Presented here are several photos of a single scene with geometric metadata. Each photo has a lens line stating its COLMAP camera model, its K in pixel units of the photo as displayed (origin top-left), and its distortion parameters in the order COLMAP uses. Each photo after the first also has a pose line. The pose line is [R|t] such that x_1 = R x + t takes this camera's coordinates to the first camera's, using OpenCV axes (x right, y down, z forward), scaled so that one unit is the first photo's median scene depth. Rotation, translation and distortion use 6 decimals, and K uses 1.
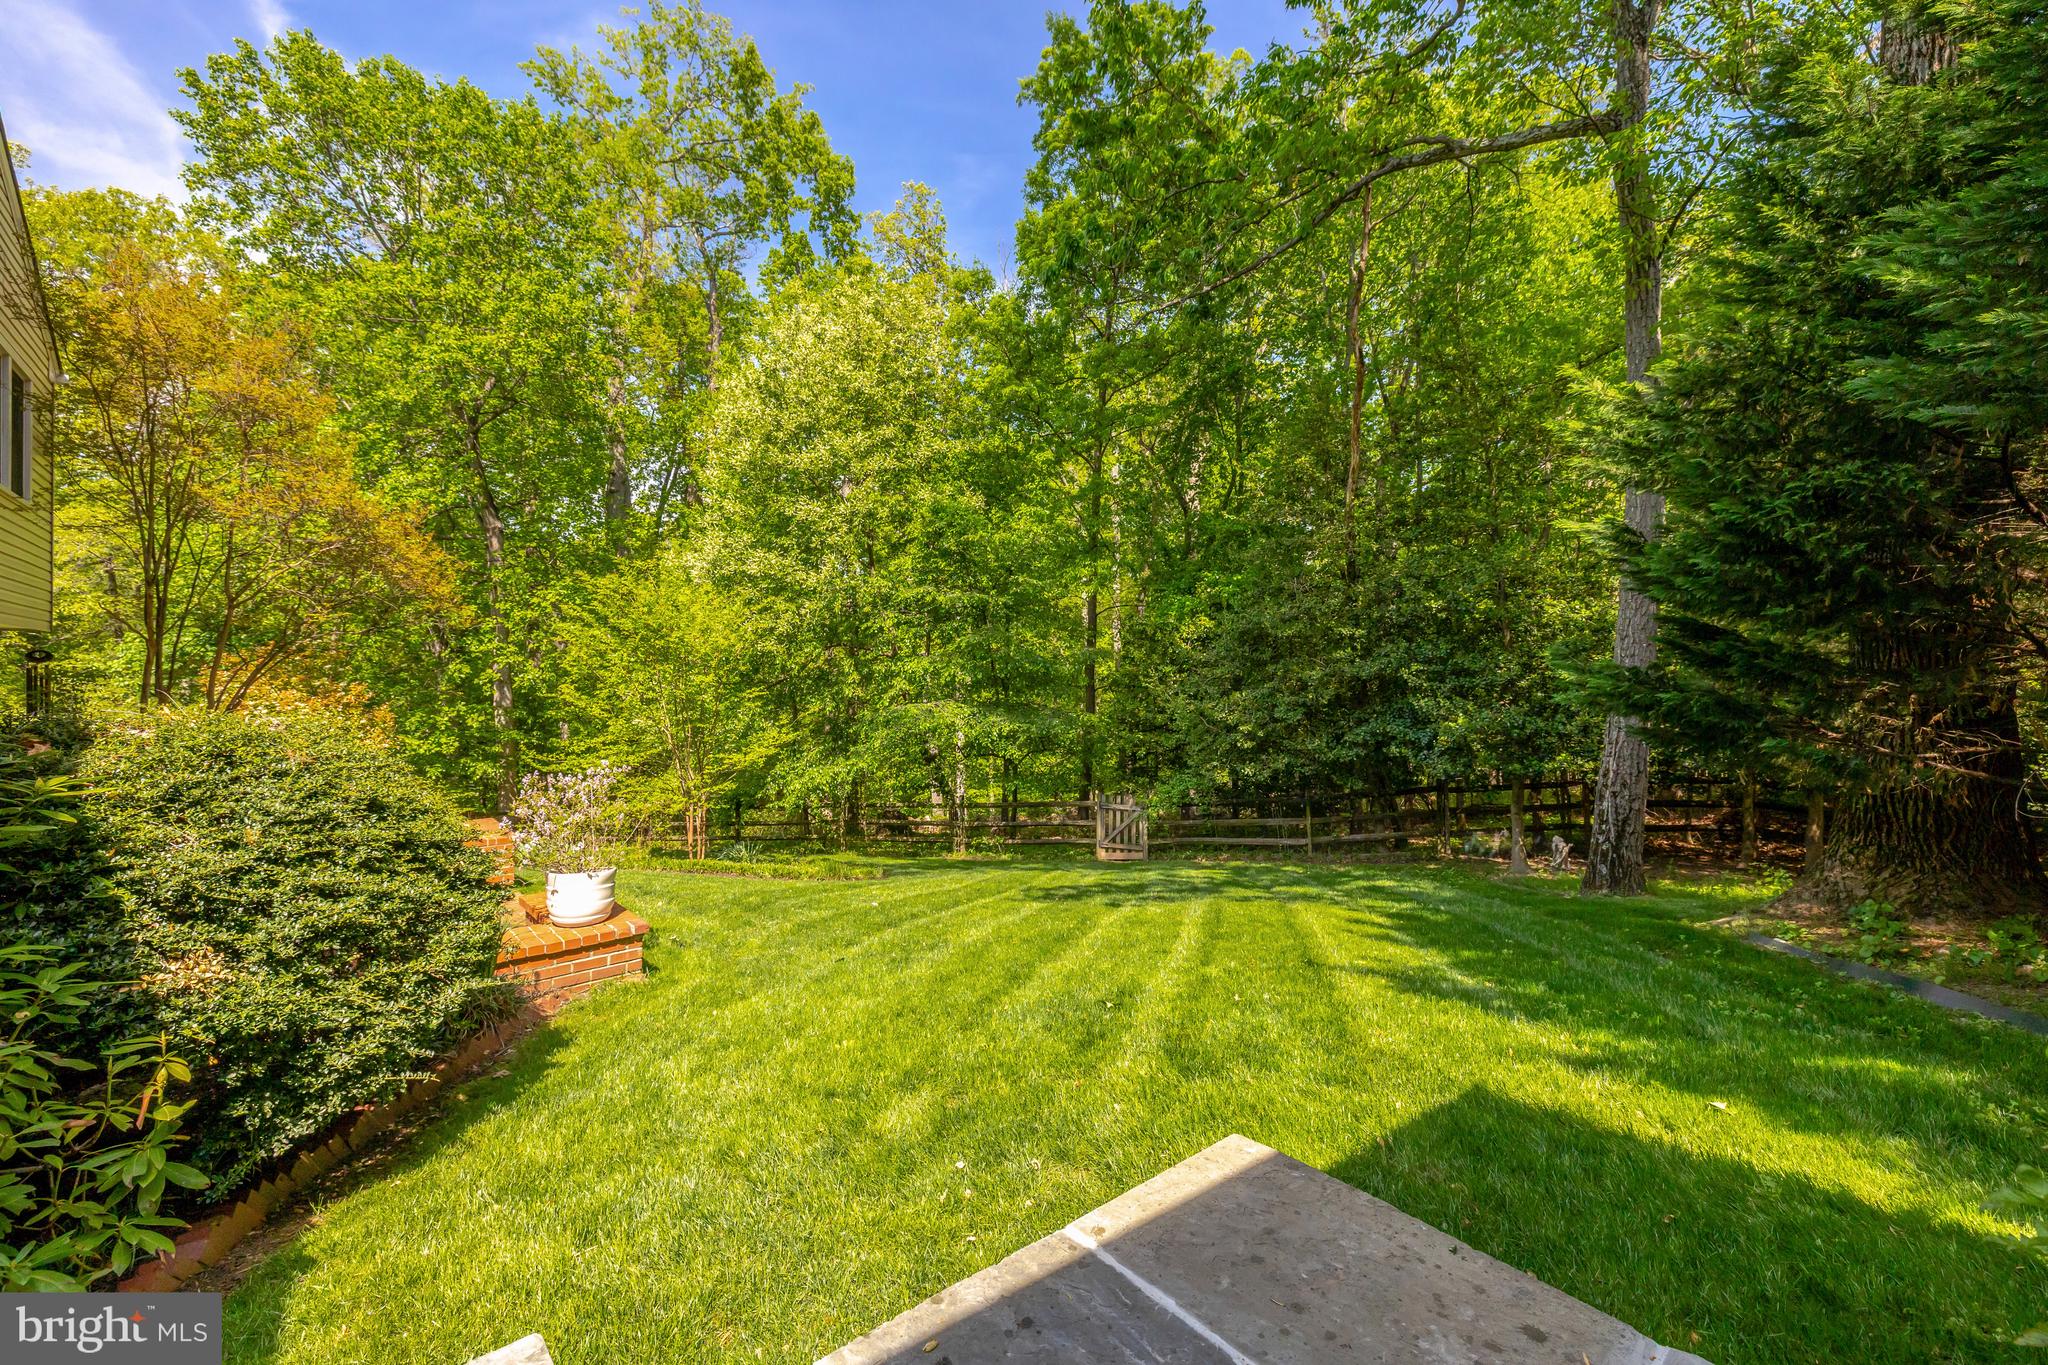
lens RADIAL K [[889.4, 0, 1021.2], [0, 889.4, 654.0], [0, 0, 1]] dist [-0.001248, 0.000575]
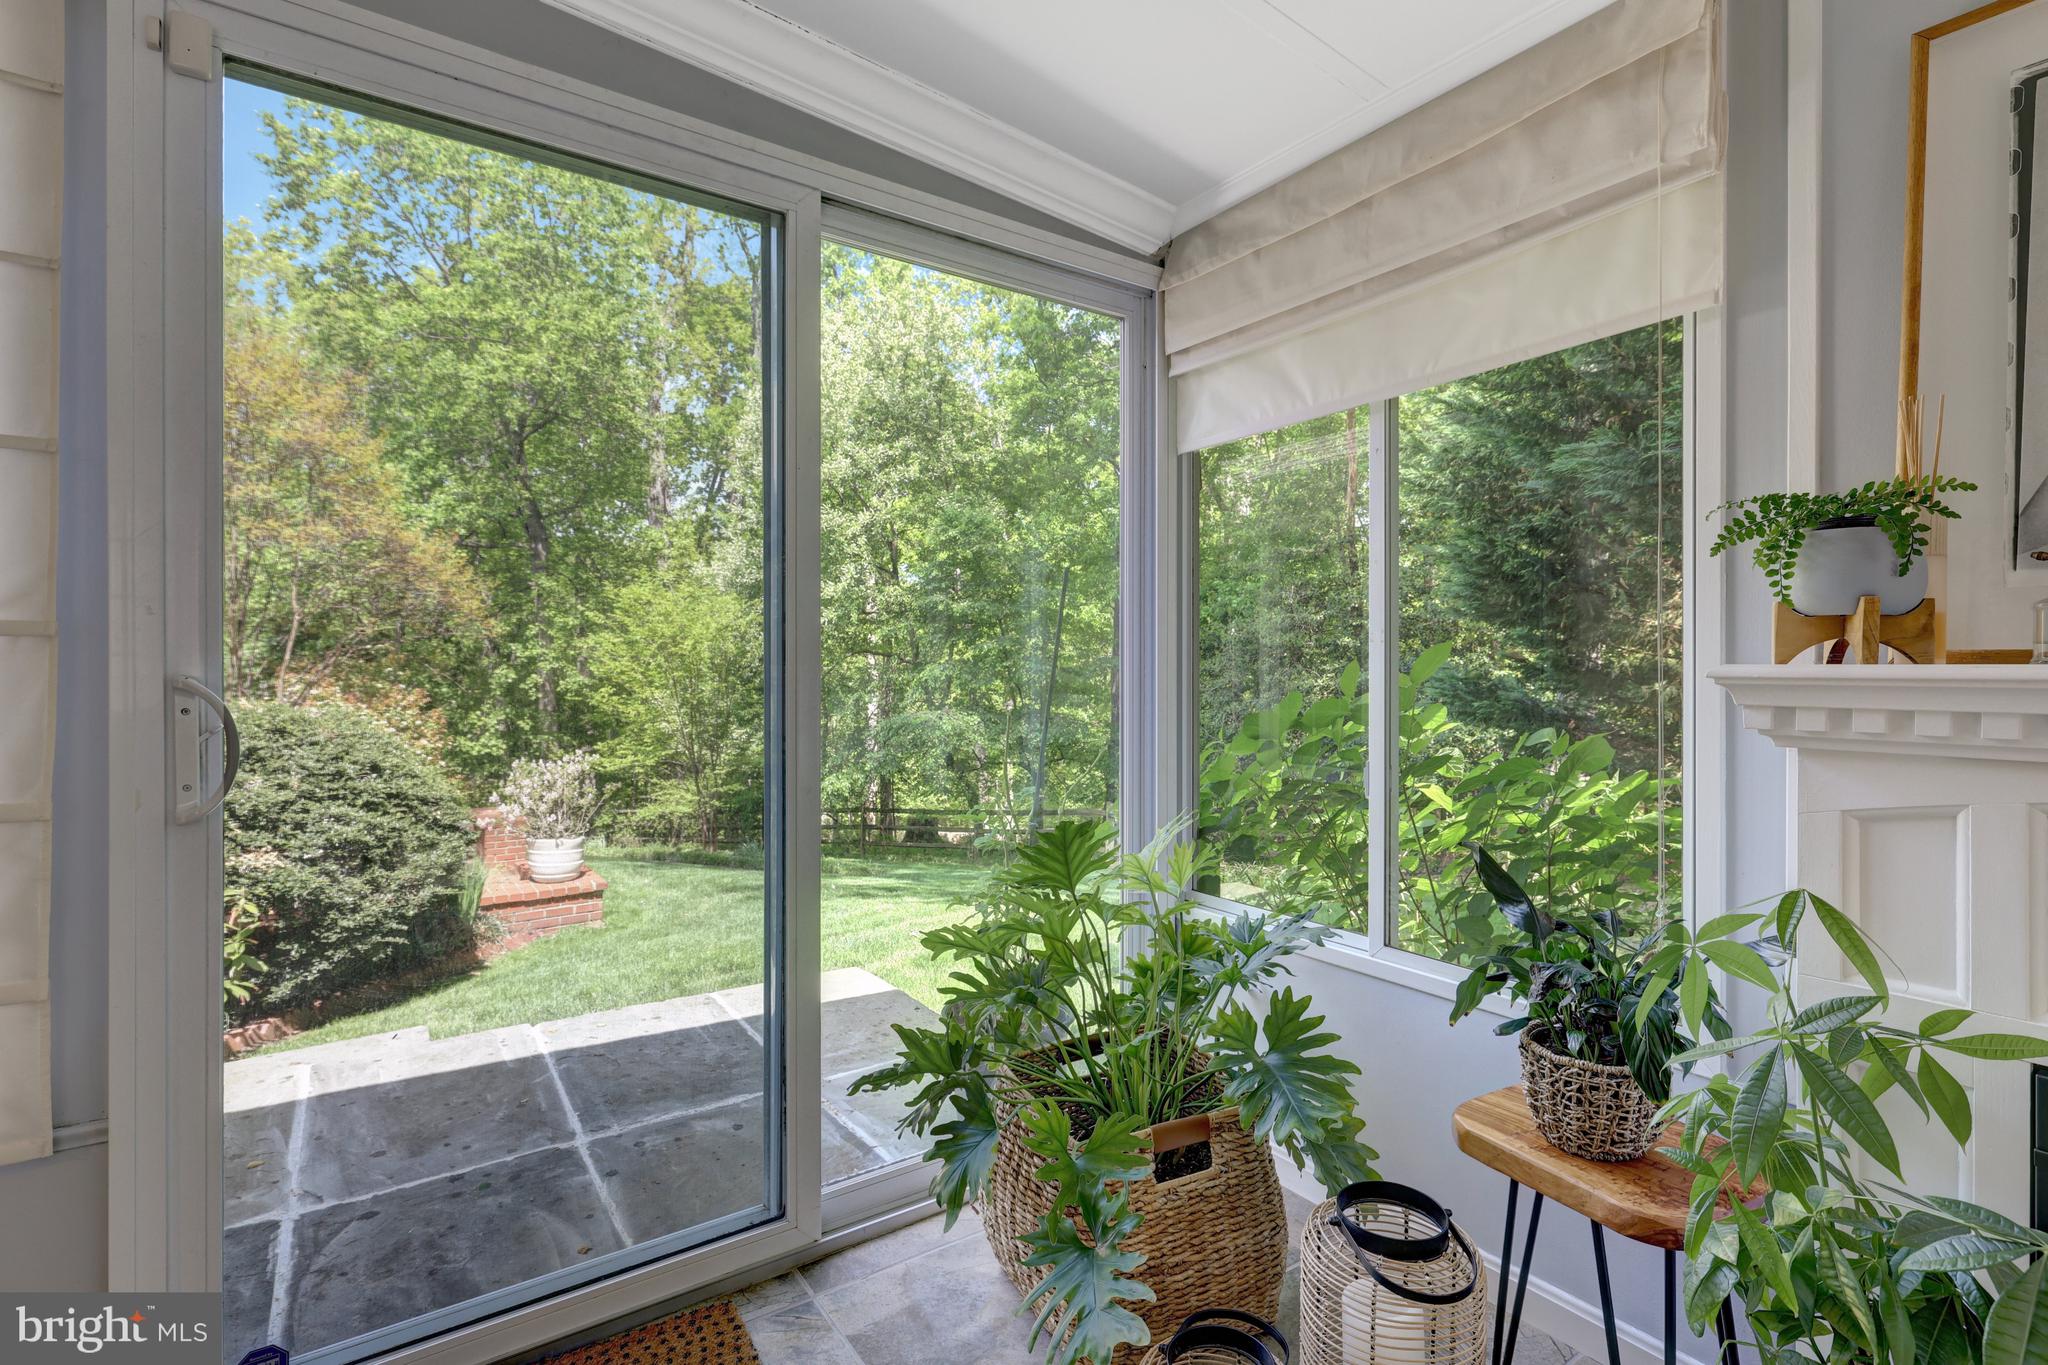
lens RADIAL K [[957.3, 0, 1016.5], [0, 957.3, 664.6], [0, 0, 1]] dist [0.000424, -0.001603]
pose [[0.996175, 0.003701, -0.087298, 0.435801], [-0.003265, 0.999981, 0.005147, -0.011435], [0.087315, -0.004842, 0.996169, -0.451606]]
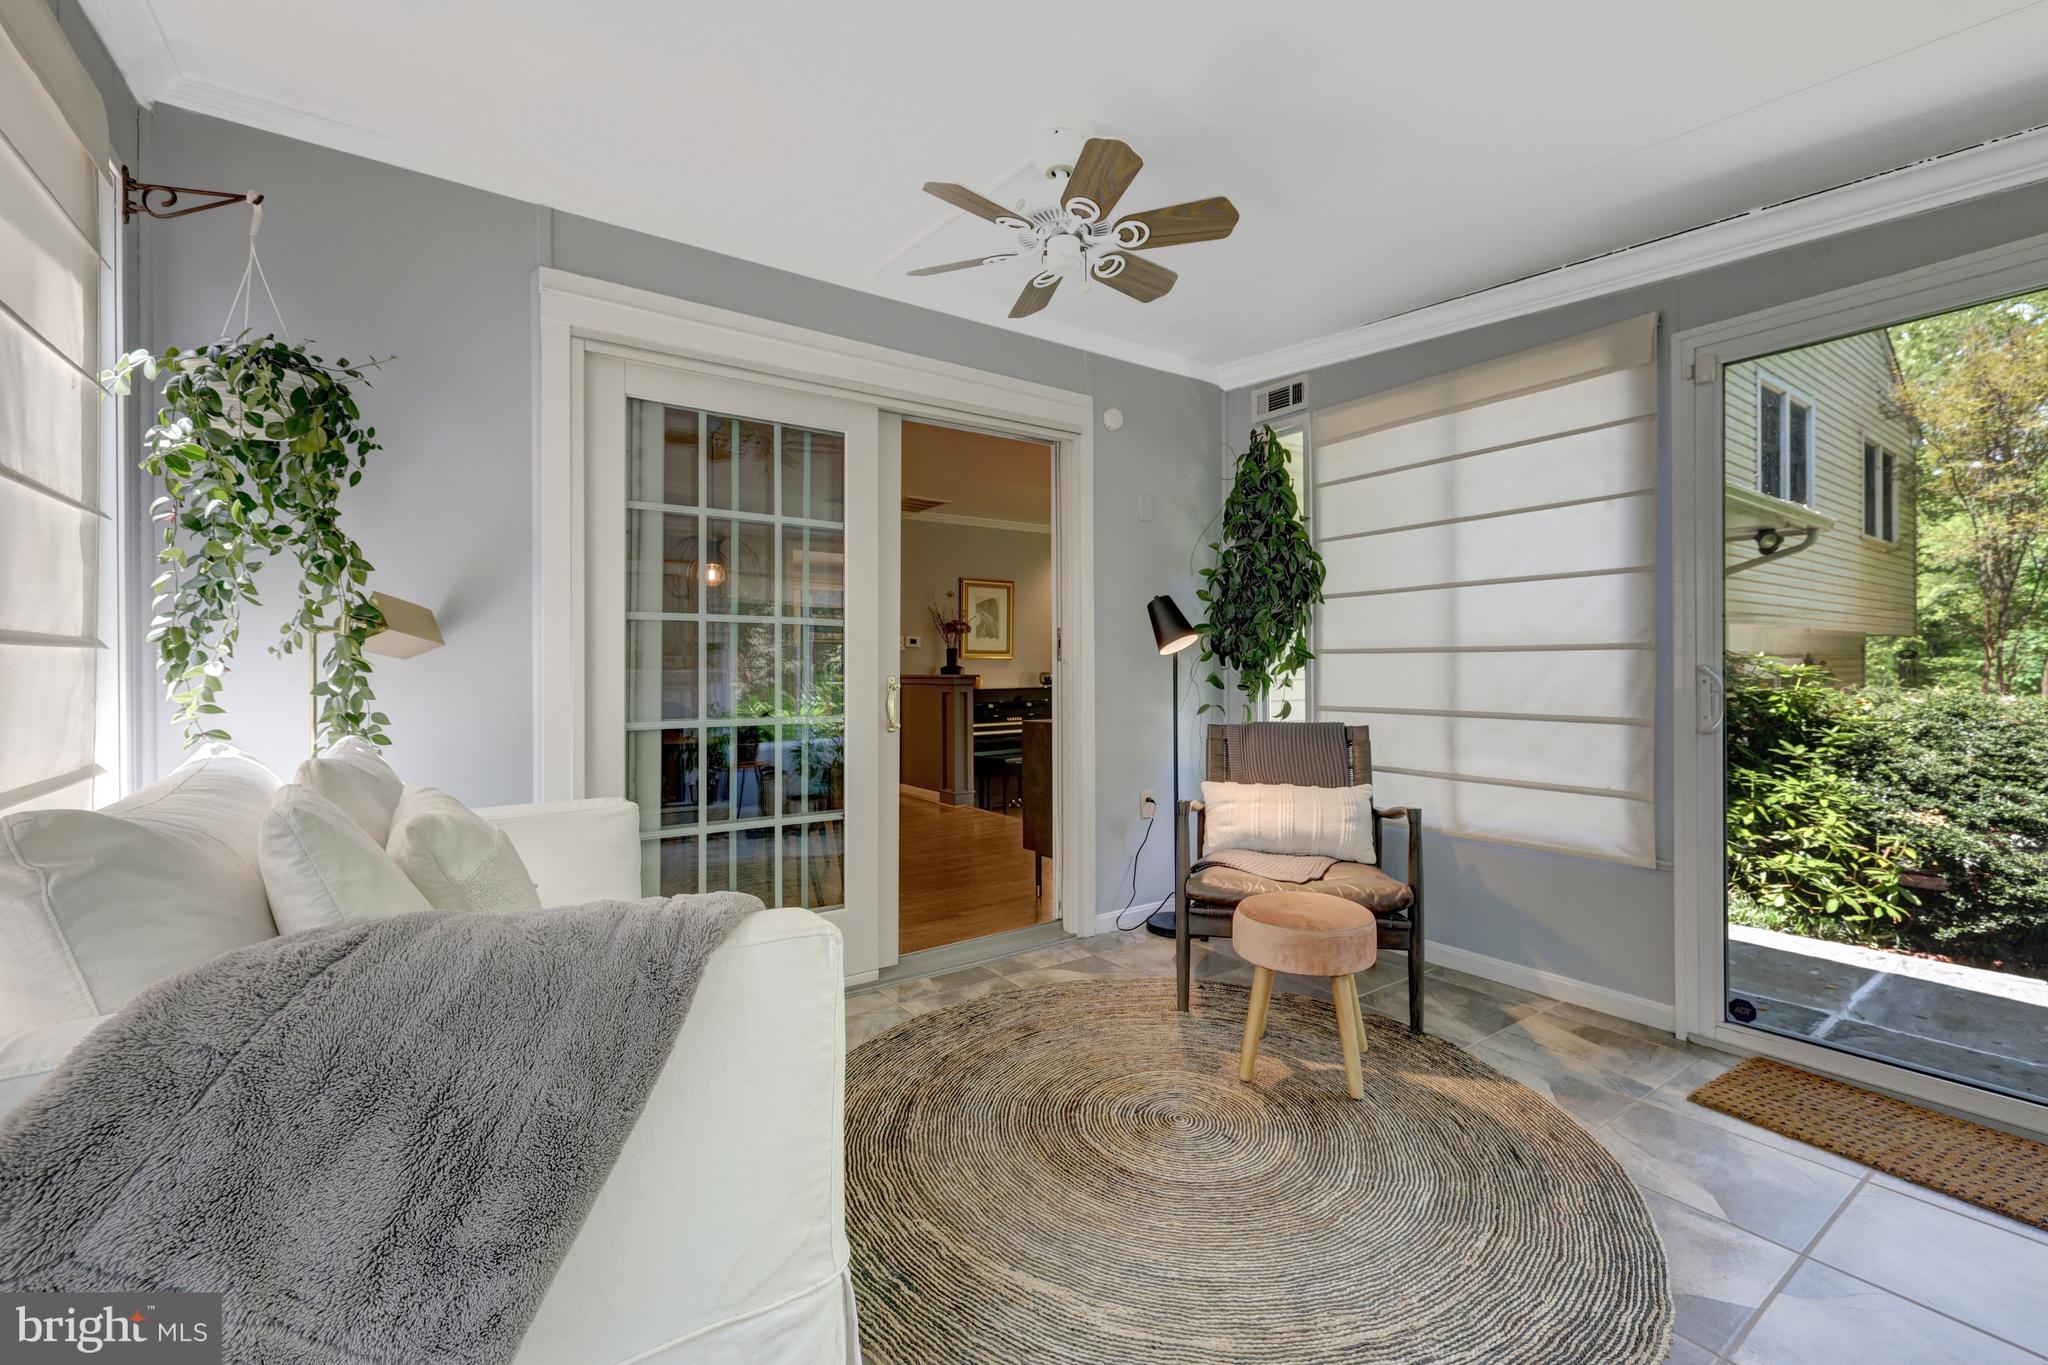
lens RADIAL K [[889.4, 0, 1014.2], [0, 889.4, 671.2], [0, 0, 1]] dist [-0.001248, 0.000575]
pose [[-0.073450, 0.010265, -0.997246, 0.841979], [0.015978, 0.999831, 0.009115, -0.015035], [0.997171, -0.015265, -0.073602, -0.620554]]
